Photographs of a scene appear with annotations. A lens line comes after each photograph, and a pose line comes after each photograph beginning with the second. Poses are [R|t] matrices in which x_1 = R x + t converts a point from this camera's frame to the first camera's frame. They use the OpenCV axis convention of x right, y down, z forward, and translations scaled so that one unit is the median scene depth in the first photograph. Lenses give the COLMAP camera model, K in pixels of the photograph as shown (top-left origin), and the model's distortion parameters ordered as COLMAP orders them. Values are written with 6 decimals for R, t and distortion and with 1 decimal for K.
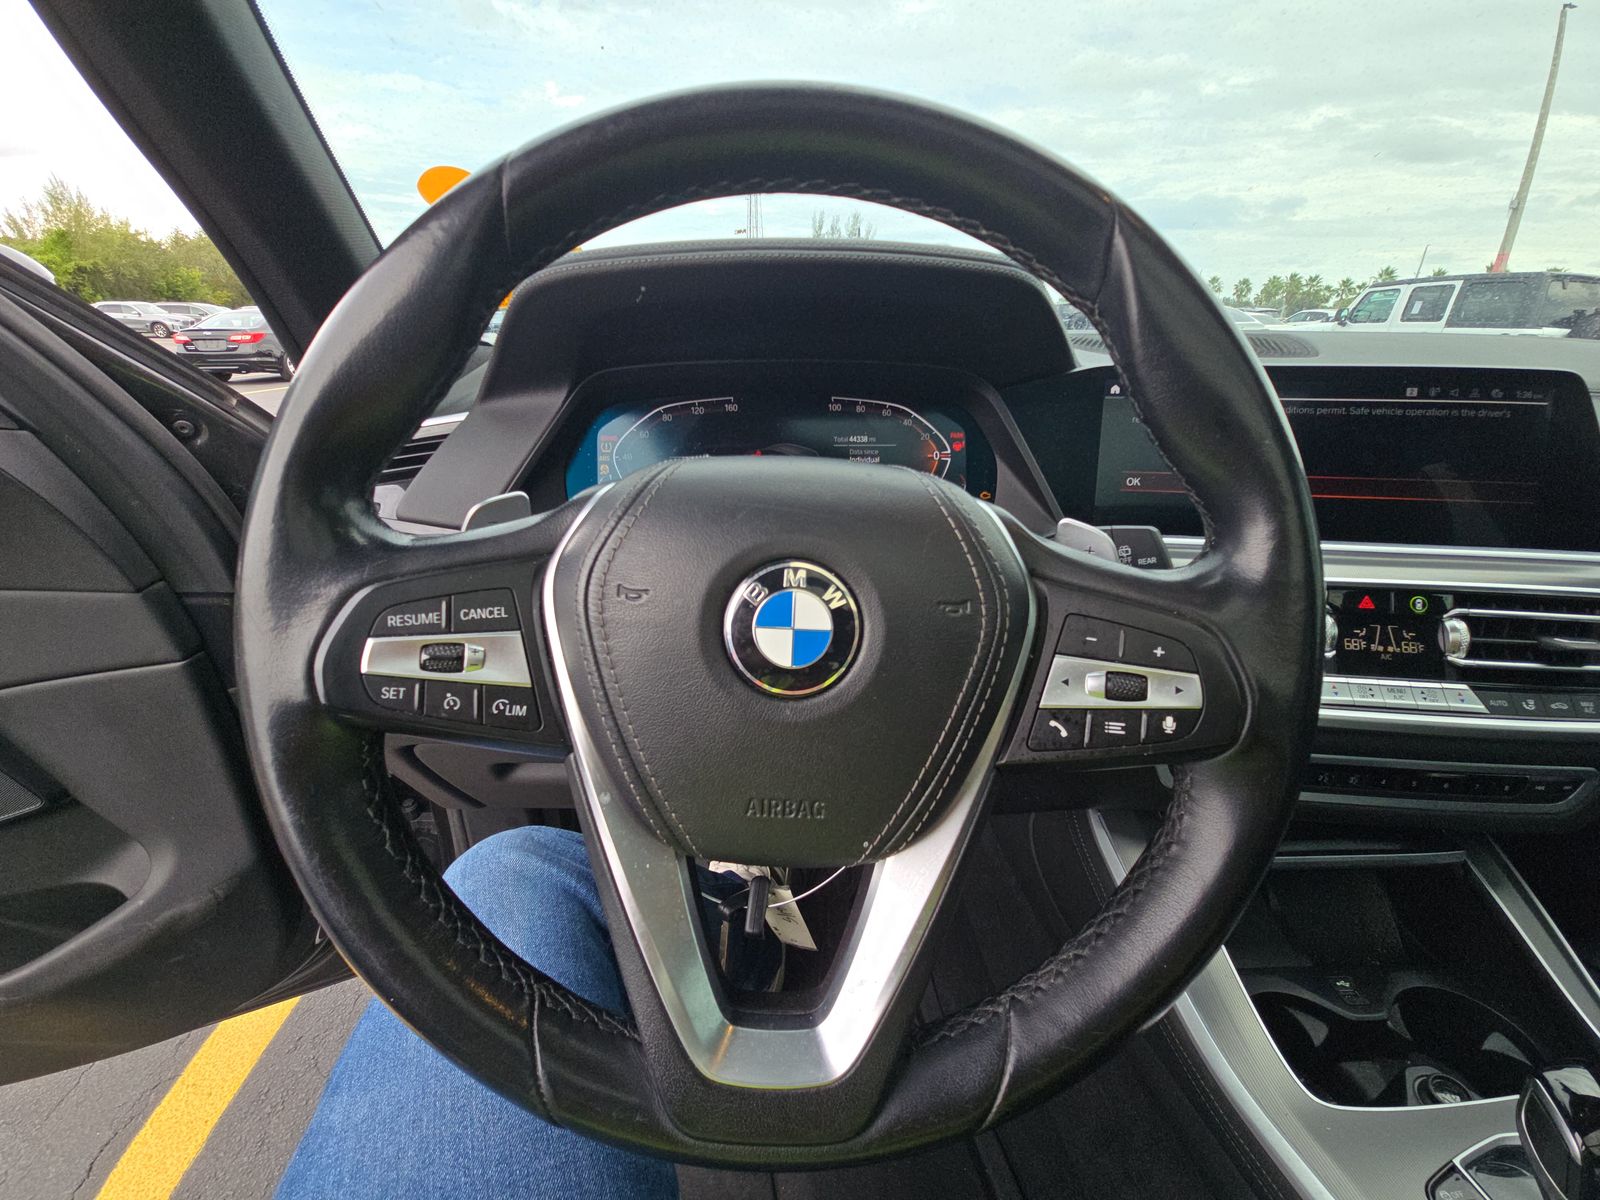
lens RADIAL K [[643.7, 0, 799.0], [0, 643.7, 603.6], [0, 0, 1]] dist [-0.000501, -0.000273]
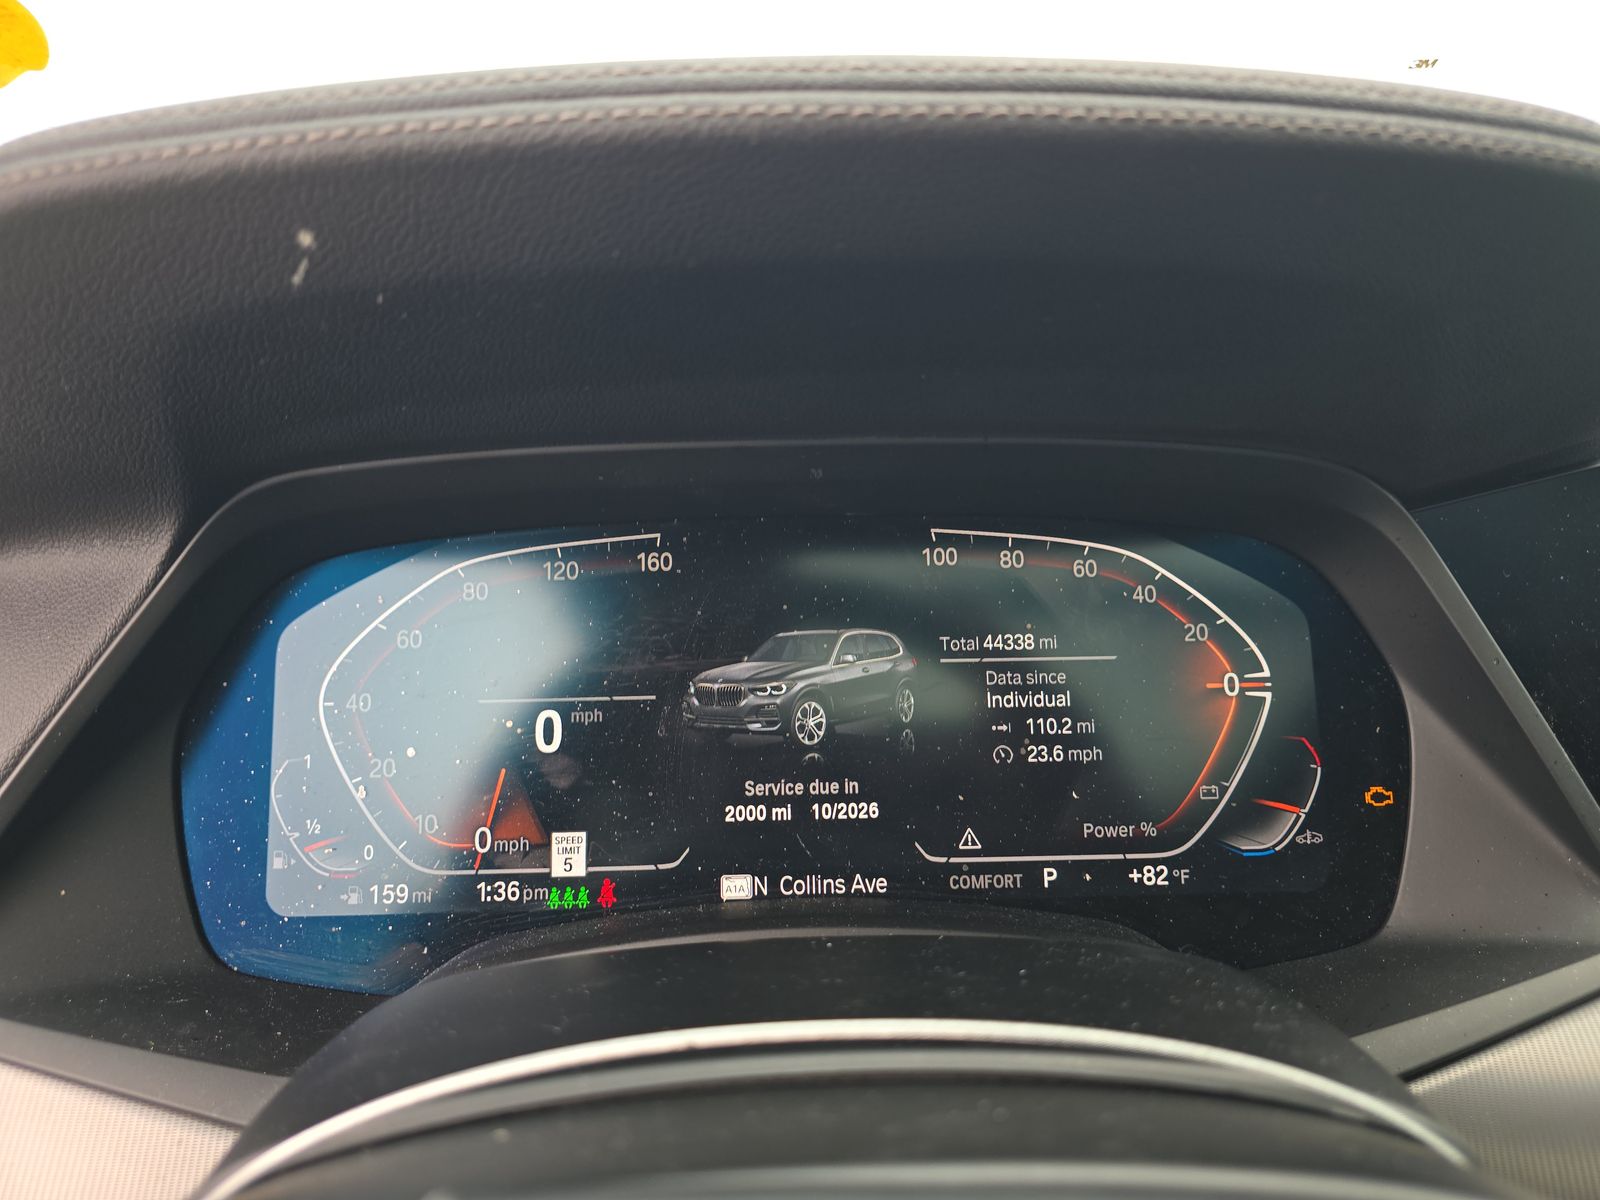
lens RADIAL K [[1072.8, 0, 800.6], [0, 1072.8, 599.7], [0, 0, 1]] dist [-0.002382, -0.000382]
pose [[0.999882, -0.013524, -0.007250, -0.020413], [0.012176, 0.986781, -0.161601, -0.194851], [0.009340, 0.161494, 0.986829, 0.430709]]
